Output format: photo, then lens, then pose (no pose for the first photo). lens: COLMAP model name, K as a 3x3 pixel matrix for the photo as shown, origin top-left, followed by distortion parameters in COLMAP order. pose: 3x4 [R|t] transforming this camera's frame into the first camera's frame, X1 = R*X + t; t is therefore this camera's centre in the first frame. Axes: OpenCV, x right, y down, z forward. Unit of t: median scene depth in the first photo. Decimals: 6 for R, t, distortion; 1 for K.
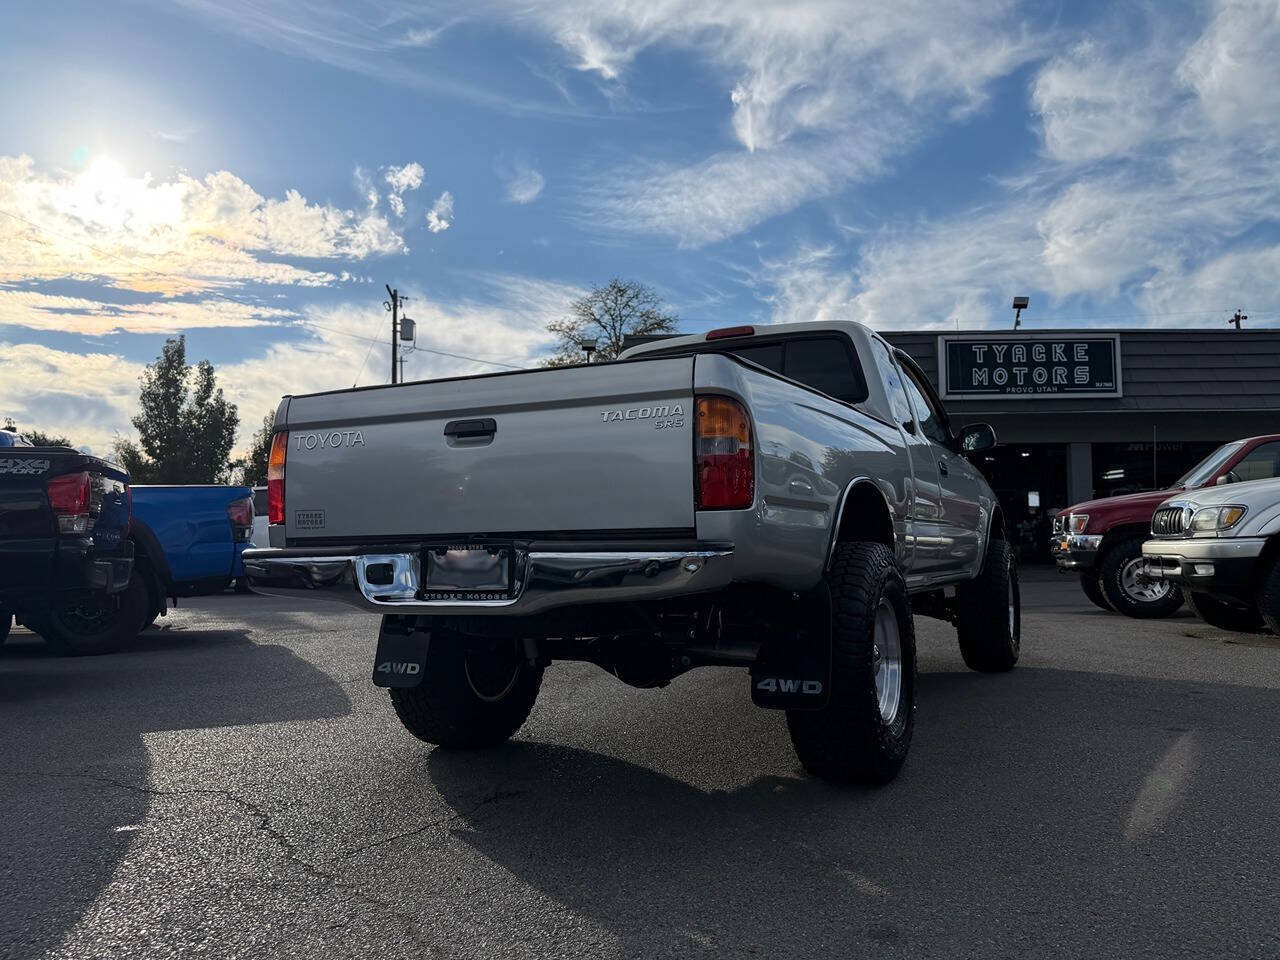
lens RADIAL K [[1040.8, 0, 632.0], [0, 1040.8, 478.5], [0, 0, 1]] dist [0.056401, -0.083698]
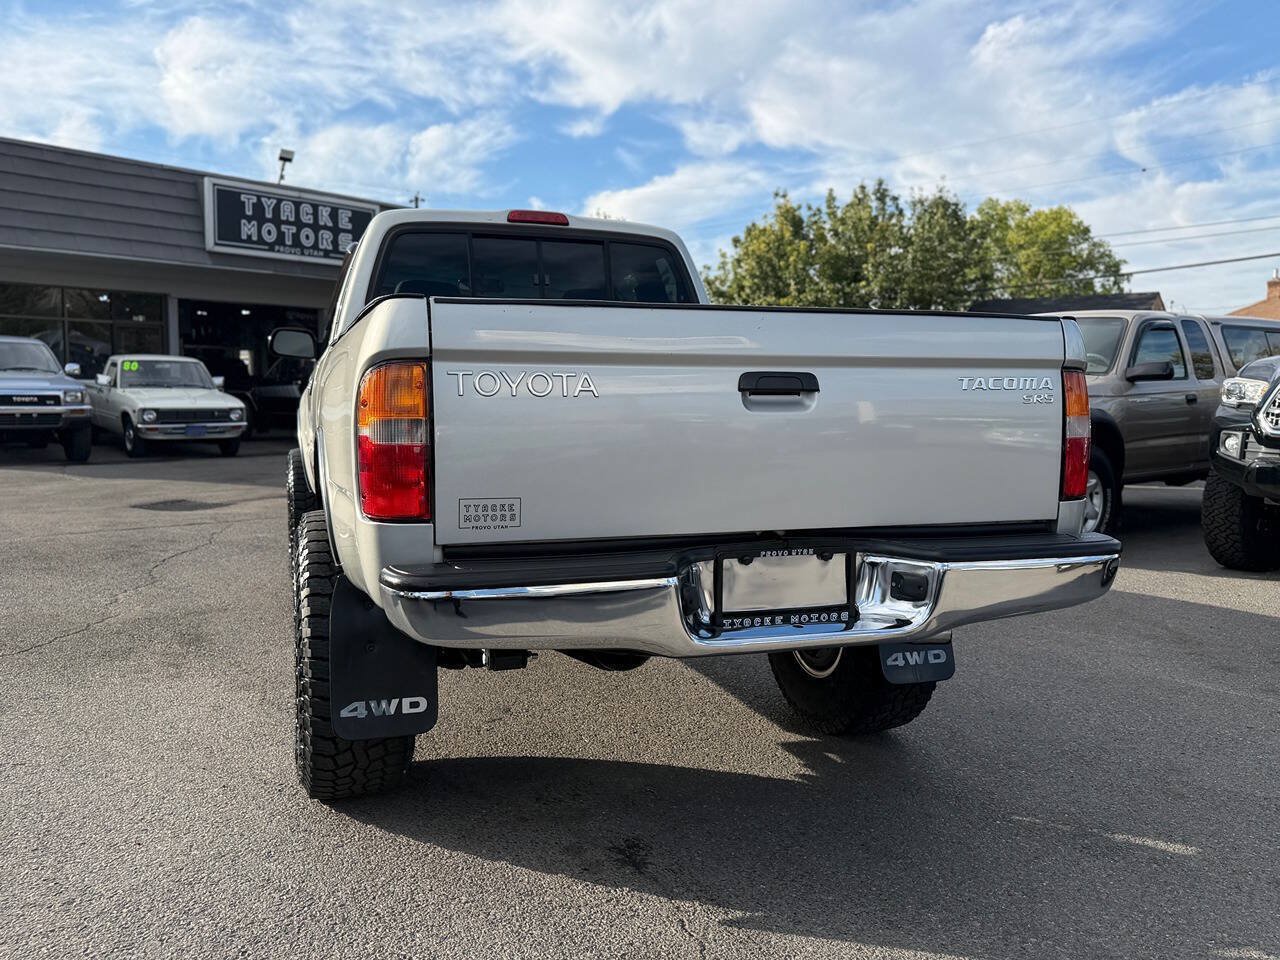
lens RADIAL K [[1040.8, 0, 641.4], [0, 1040.8, 476.4], [0, 0, 1]] dist [0.056401, -0.083698]
pose [[0.692079, -0.038349, 0.720802, -0.105999], [-0.063643, 0.991457, 0.113855, -0.008661], [-0.719011, -0.124671, 0.683726, 0.083203]]
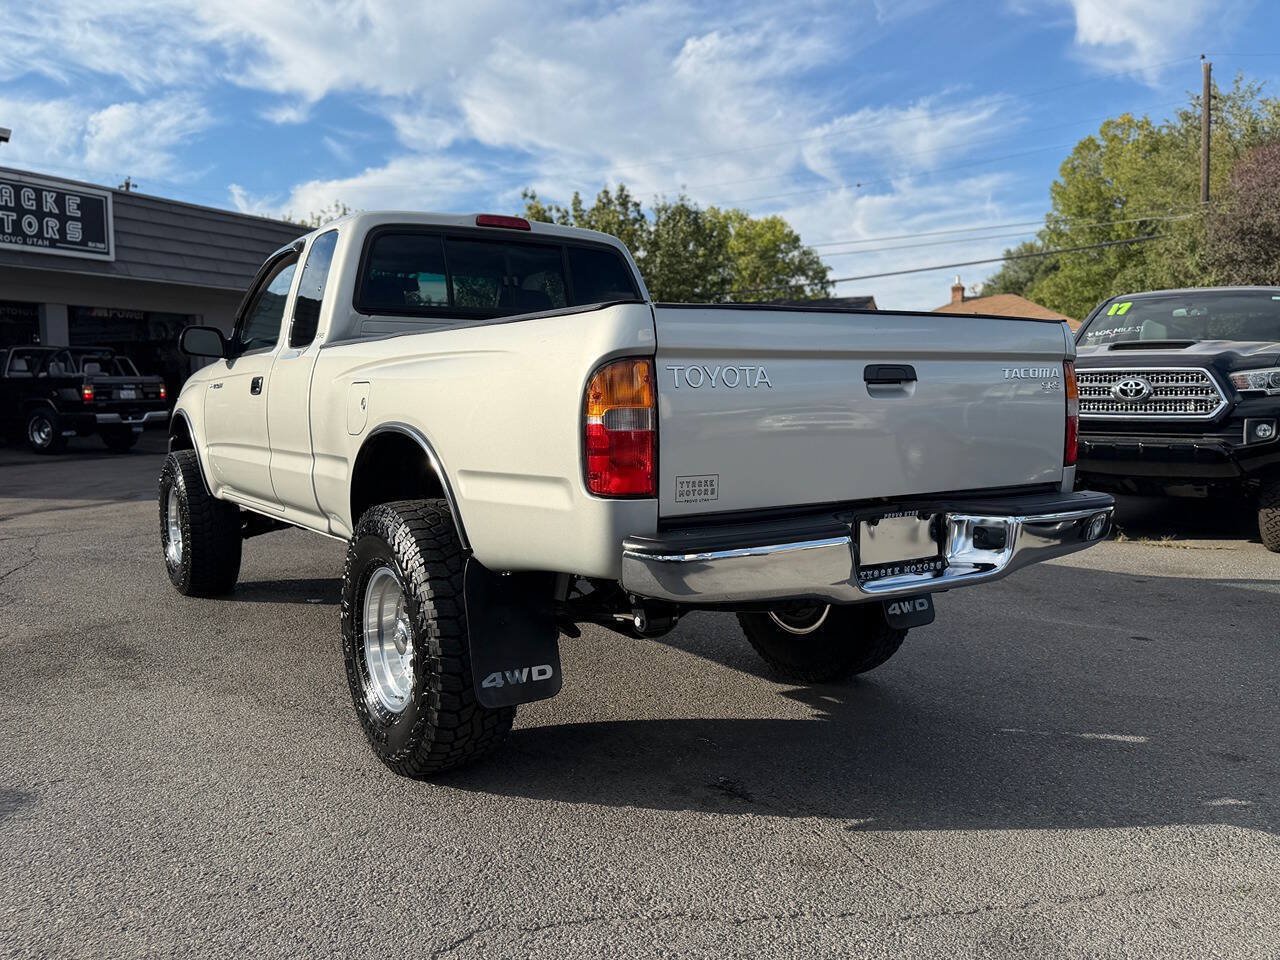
lens RADIAL K [[1040.8, 0, 632.9], [0, 1040.8, 472.3], [0, 0, 1]] dist [0.056401, -0.083698]
pose [[0.487482, -0.056154, 0.871326, -0.146095], [-0.057517, 0.993697, 0.096220, -0.005560], [-0.871237, -0.097021, 0.481179, 0.110429]]
